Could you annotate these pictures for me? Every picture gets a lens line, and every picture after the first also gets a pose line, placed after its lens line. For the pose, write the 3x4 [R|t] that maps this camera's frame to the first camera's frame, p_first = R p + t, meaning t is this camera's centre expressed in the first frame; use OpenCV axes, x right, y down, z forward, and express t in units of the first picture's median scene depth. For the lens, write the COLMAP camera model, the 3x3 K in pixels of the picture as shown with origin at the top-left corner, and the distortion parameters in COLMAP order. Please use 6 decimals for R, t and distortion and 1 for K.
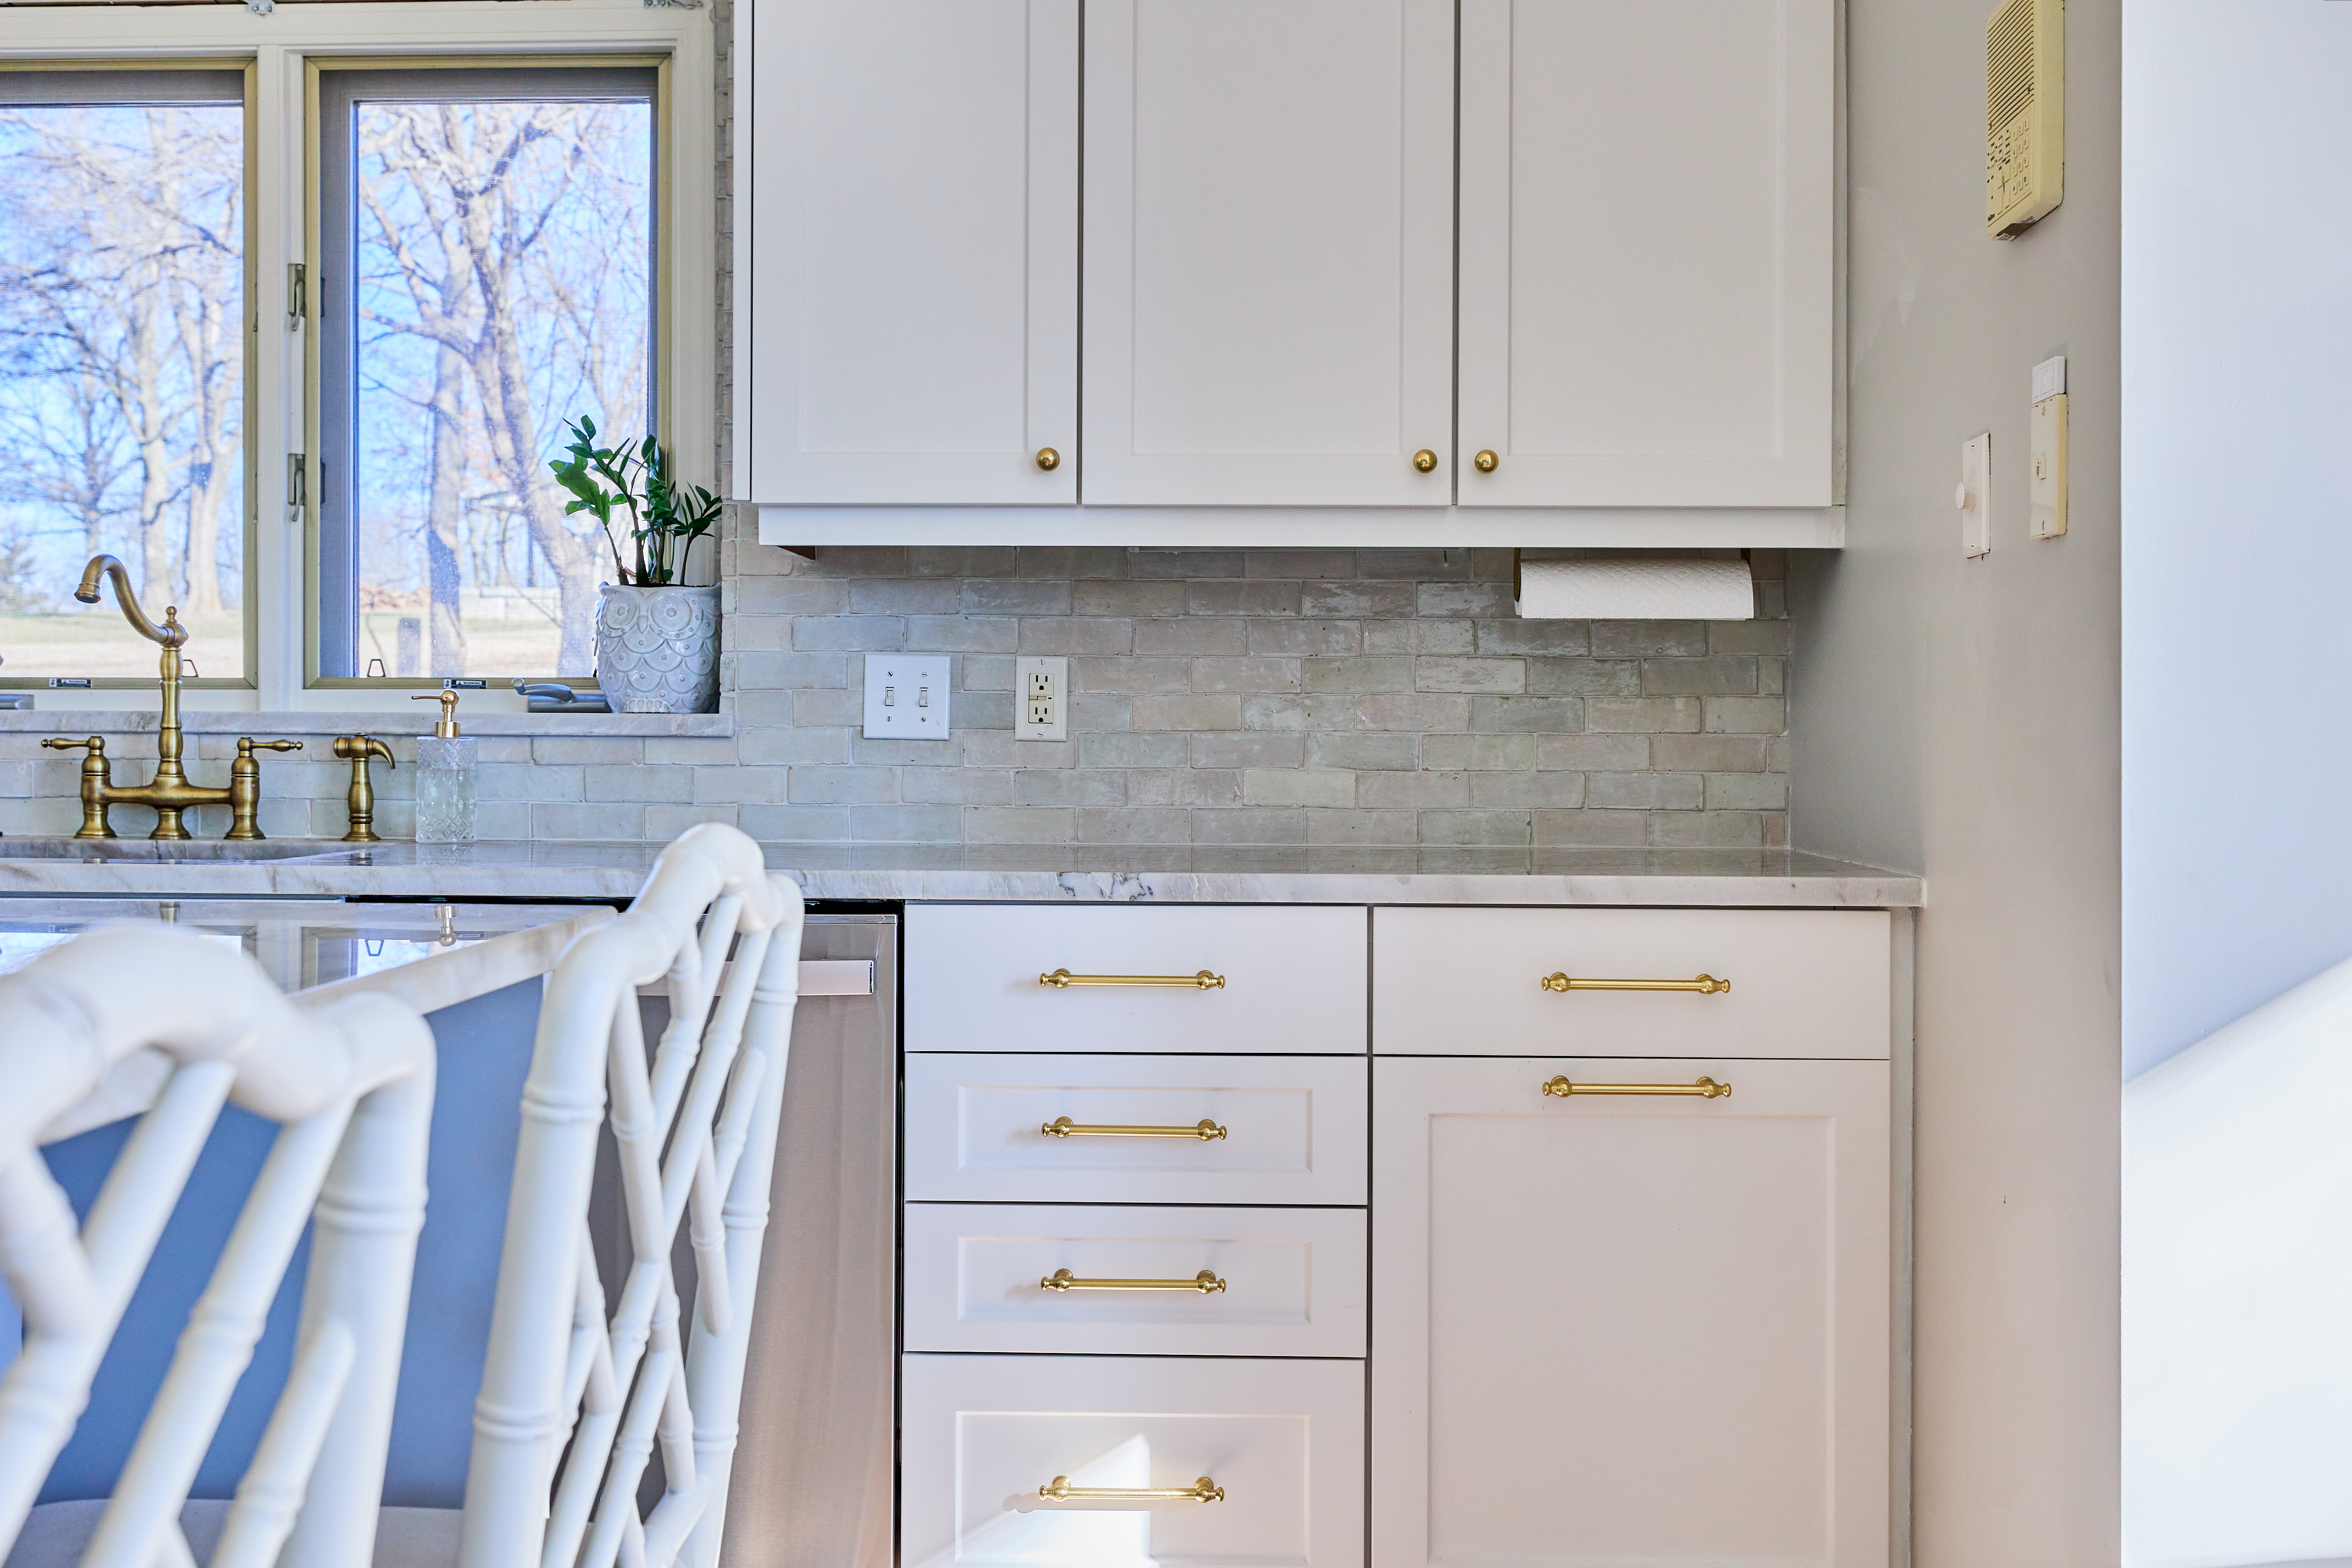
lens RADIAL K [[2284.1, 0, 1186.6], [0, 2284.1, 732.6], [0, 0, 1]] dist [0.011513, -0.009696]
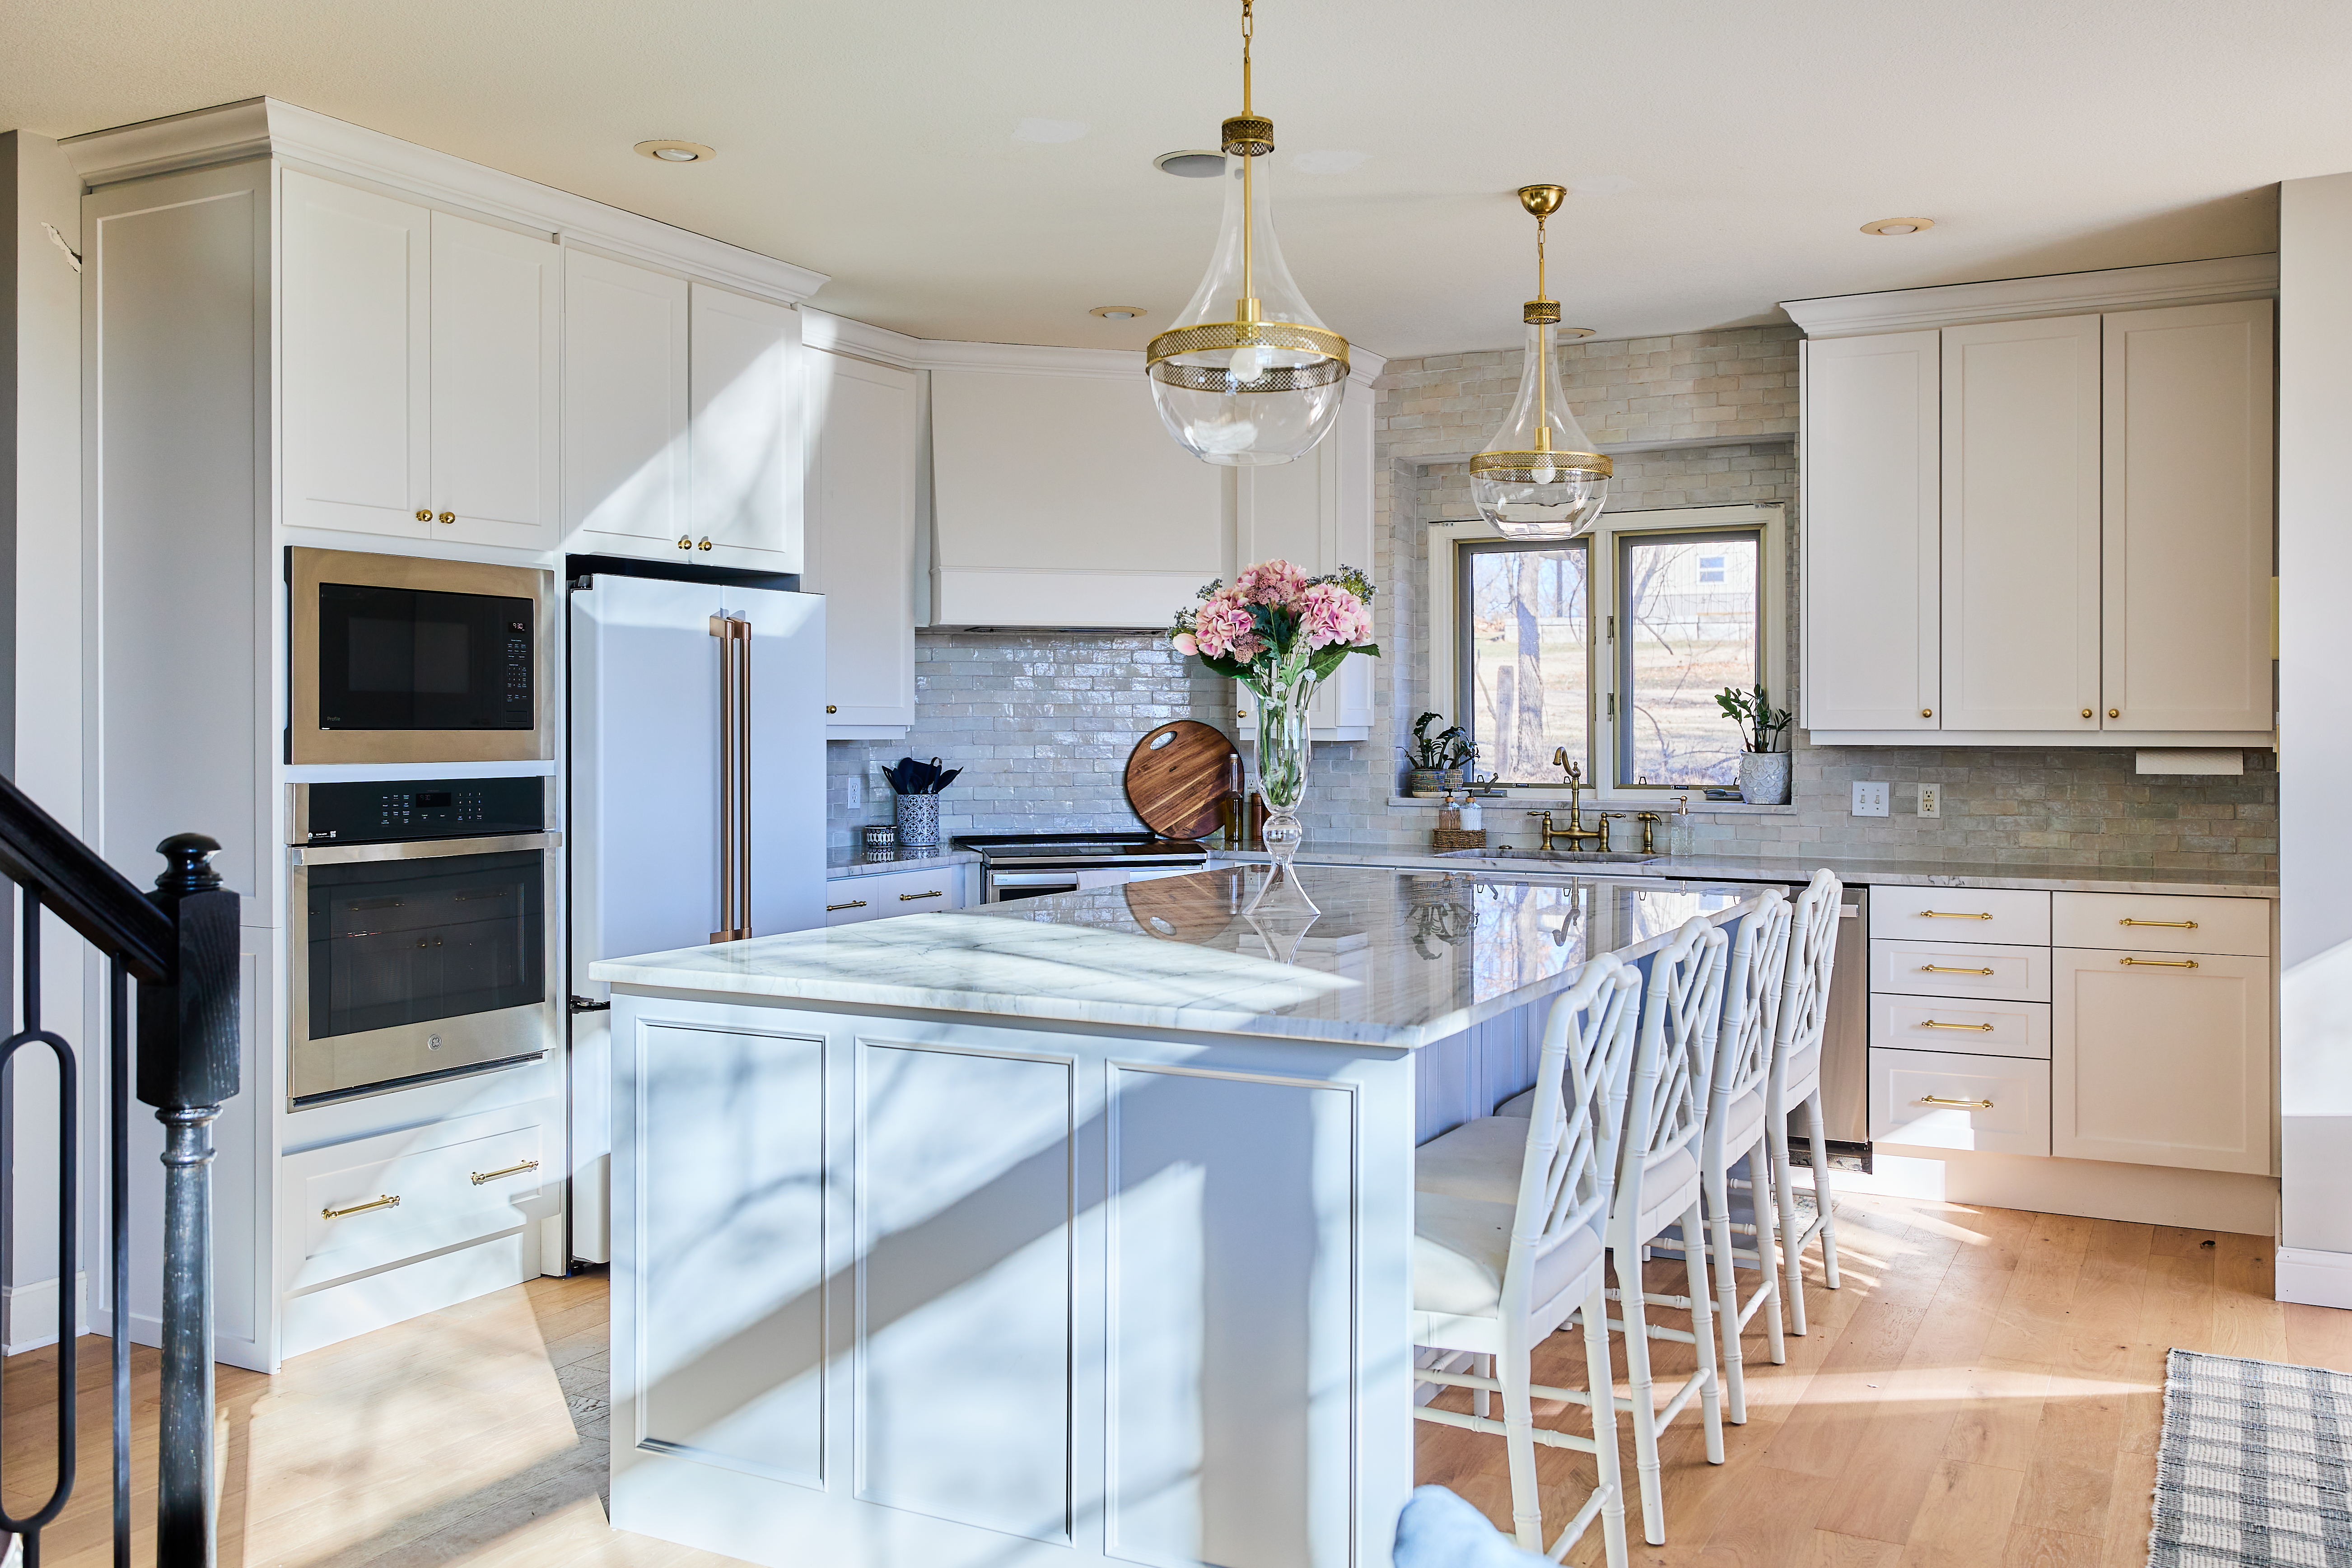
lens RADIAL K [[1982.4, 0, 1197.9], [0, 1982.4, 725.4], [0, 0, 1]] dist [-0.001259, 0.006631]
pose [[0.899905, -0.004428, -0.436064, 0.155265], [0.005736, 0.999982, 0.001683, -0.102905], [0.436049, -0.004016, 0.899914, -1.222620]]
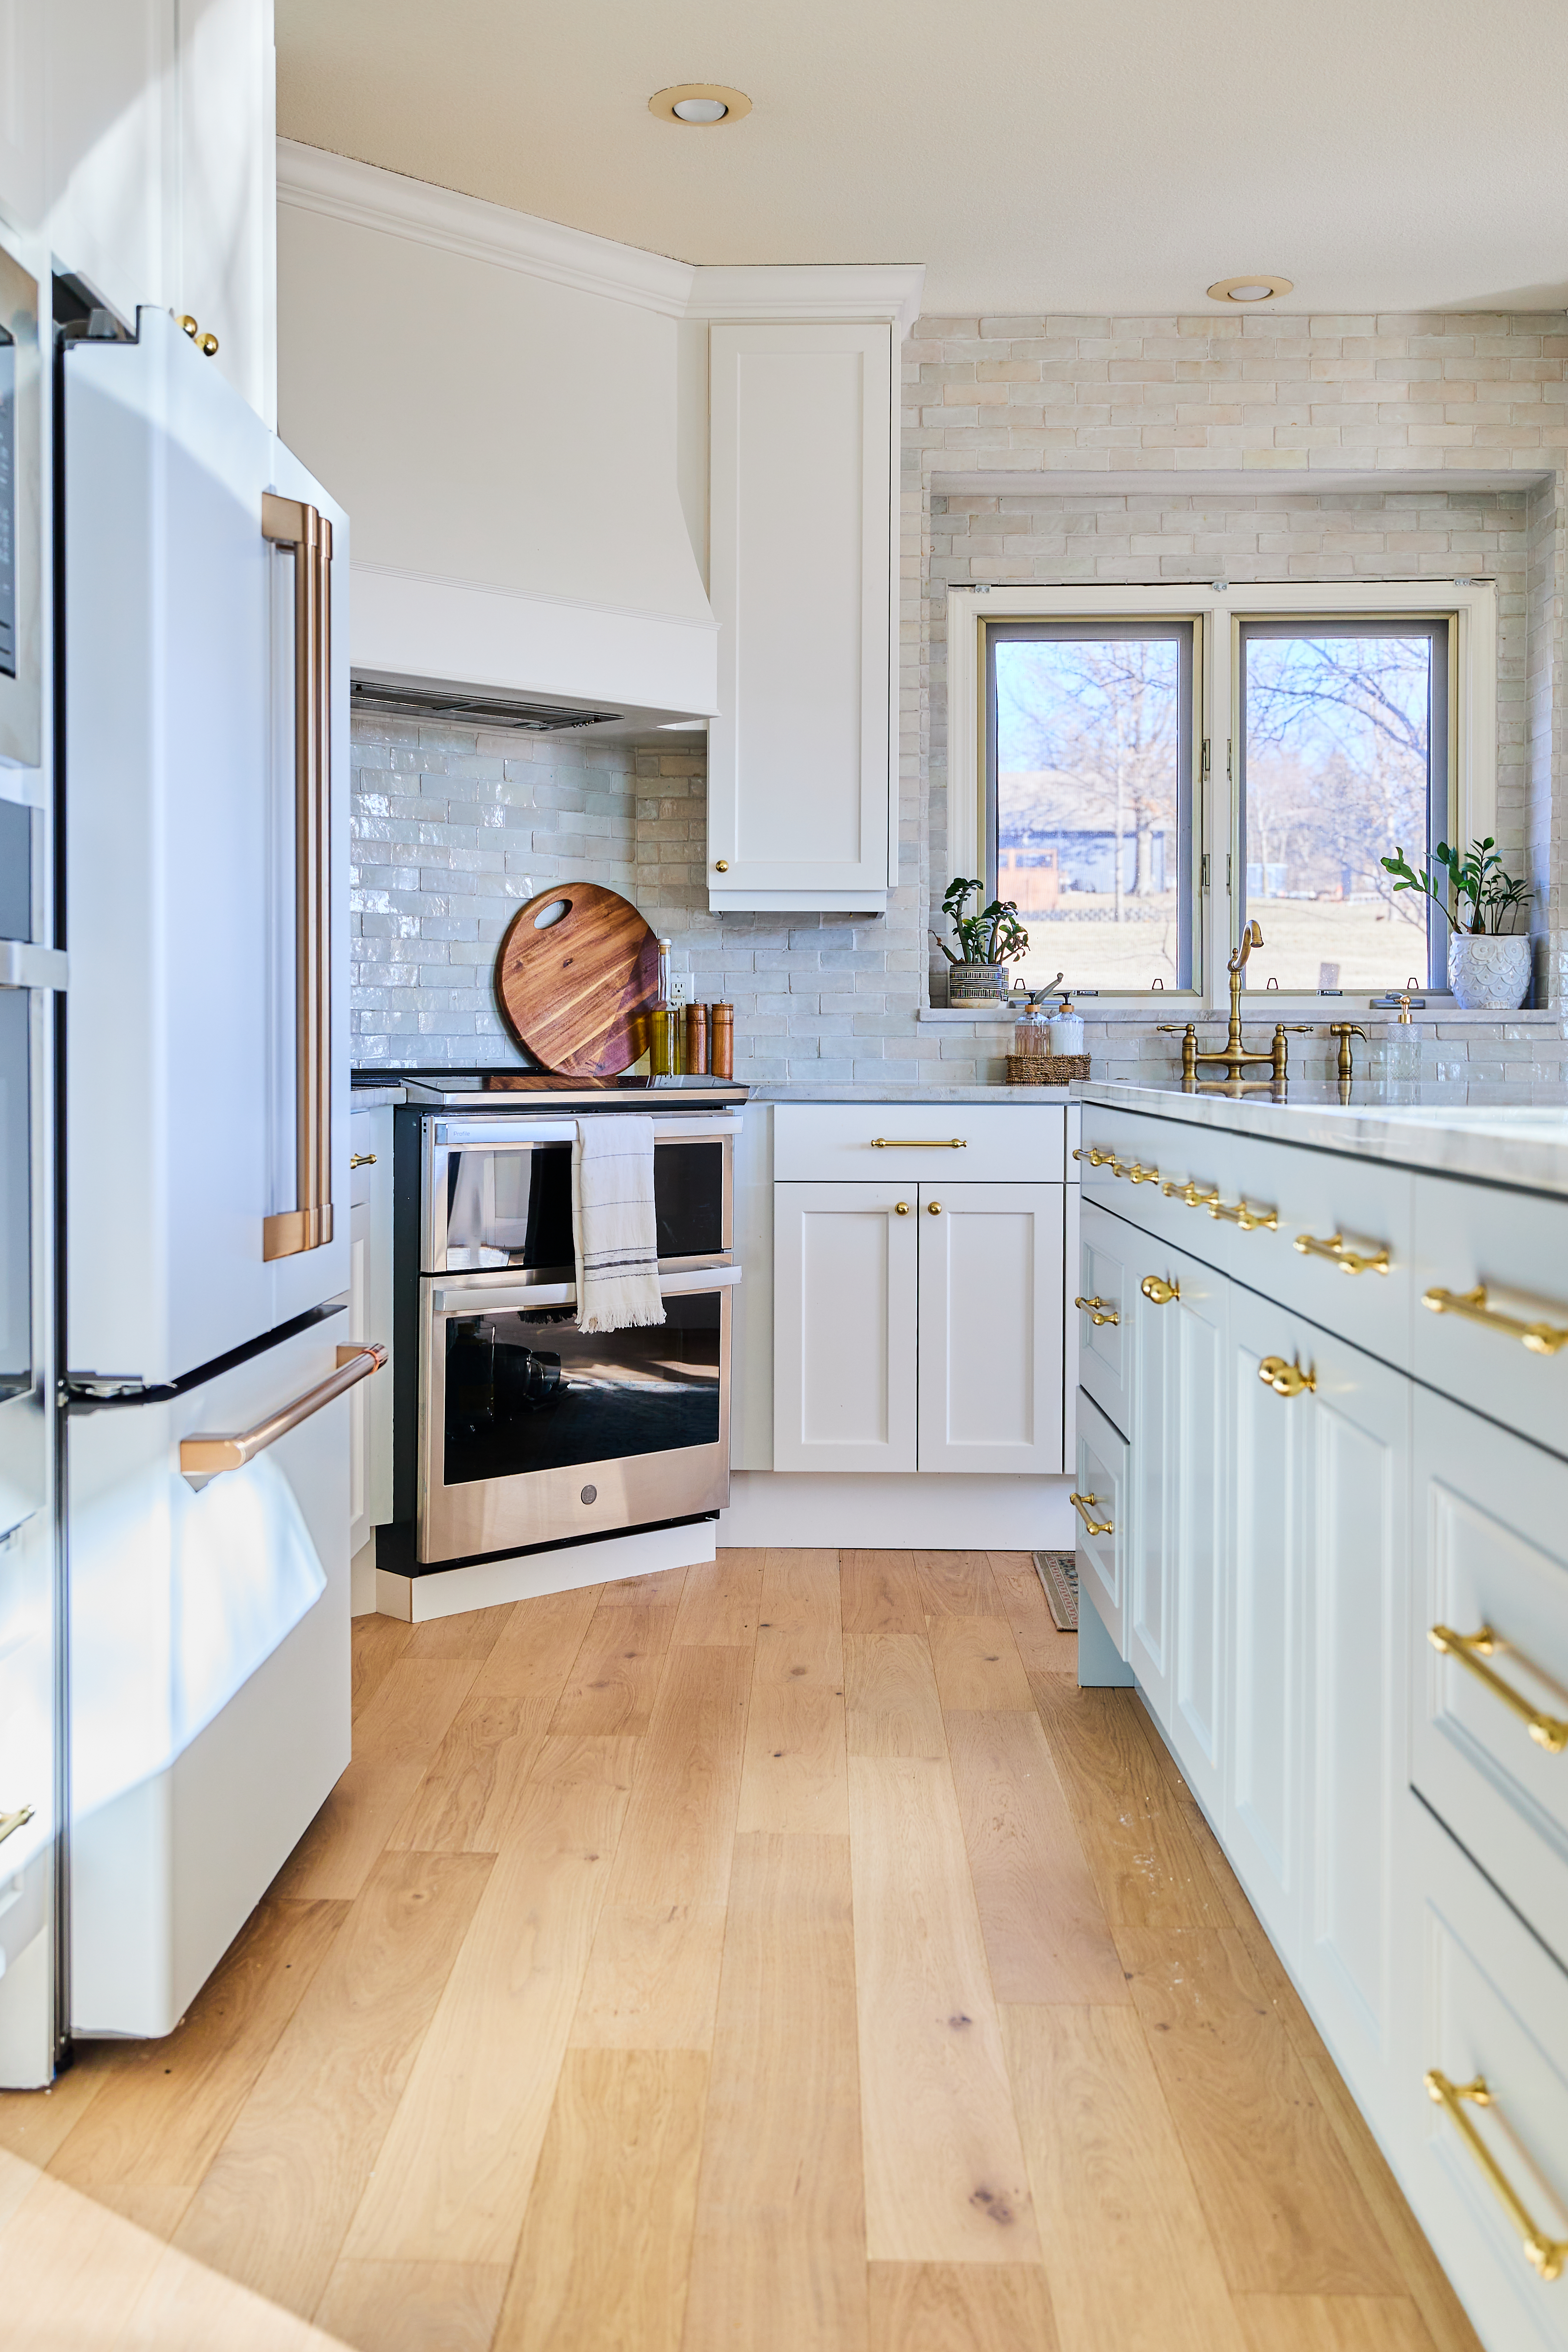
lens RADIAL K [[2275.4, 0, 739.5], [0, 2275.4, 1069.8], [0, 0, 1]] dist [0.003802, -0.001200]
pose [[0.999995, -0.003030, 0.000824, -0.816930], [0.003020, 0.999922, 0.012092, 0.014476], [-0.000861, -0.012090, 0.999927, -0.712058]]
